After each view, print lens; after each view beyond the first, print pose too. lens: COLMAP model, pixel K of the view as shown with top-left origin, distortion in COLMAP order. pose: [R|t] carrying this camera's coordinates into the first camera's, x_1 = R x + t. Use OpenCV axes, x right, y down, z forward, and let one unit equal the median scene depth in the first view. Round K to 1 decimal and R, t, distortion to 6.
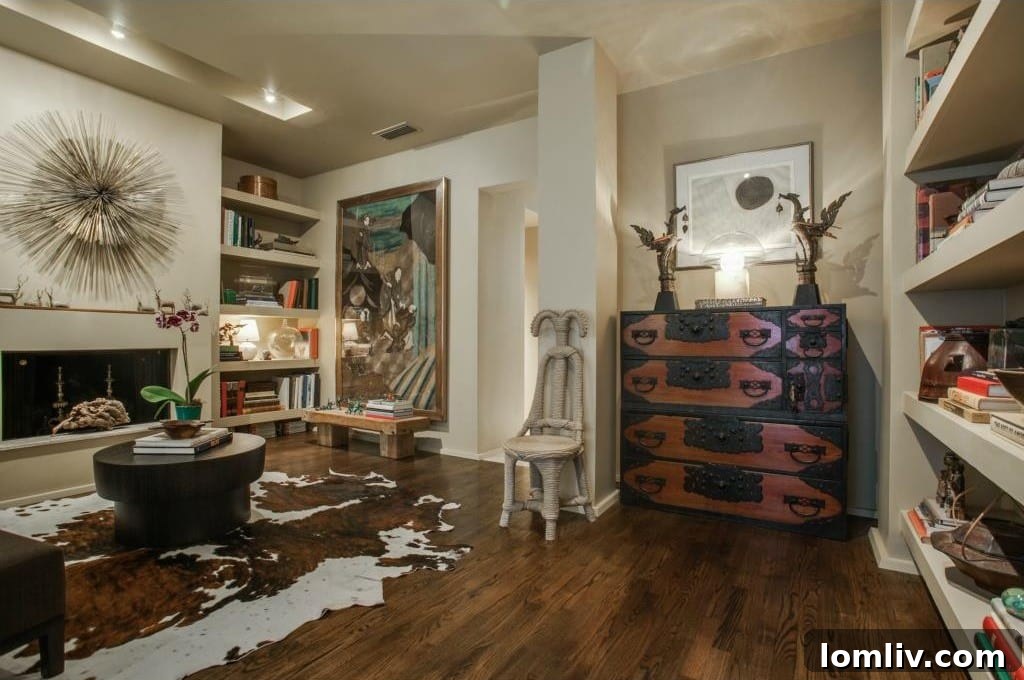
lens RADIAL K [[497.5, 0, 506.6], [0, 497.5, 338.3], [0, 0, 1]] dist [-0.018479, 0.000379]
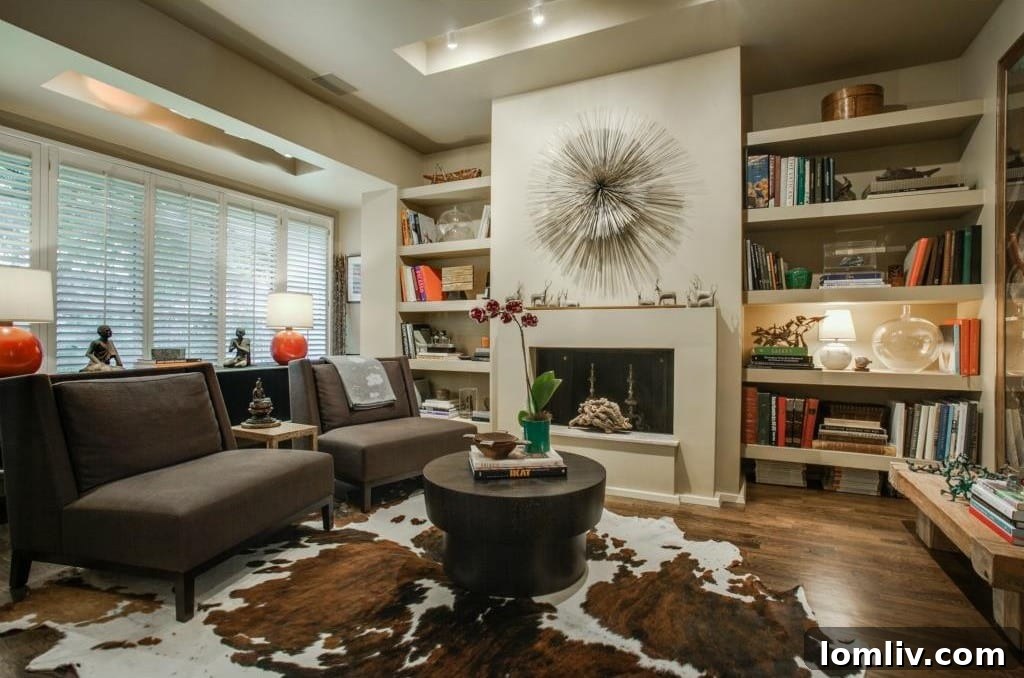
lens RADIAL K [[502.3, 0, 508.8], [0, 502.3, 336.6], [0, 0, 1]] dist [-0.042692, 0.002777]
pose [[0.107309, -0.002657, -0.994222, 0.151949], [-0.004418, 0.999985, -0.003149, 0.005508], [0.994216, 0.004731, 0.107295, 0.794244]]
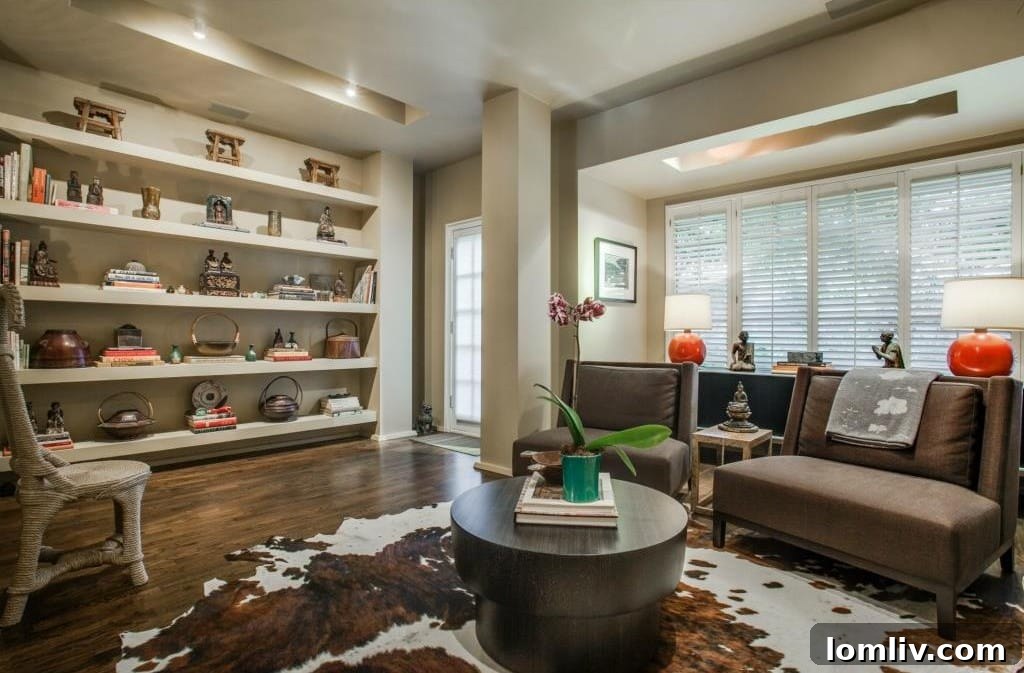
lens RADIAL K [[502.3, 0, 510.3], [0, 502.3, 340.8], [0, 0, 1]] dist [-0.042692, 0.002777]
pose [[-0.982464, -0.008231, 0.186273, -0.614155], [-0.007629, 0.999963, 0.003946, 0.006111], [-0.186299, 0.002456, -0.982490, 1.450728]]
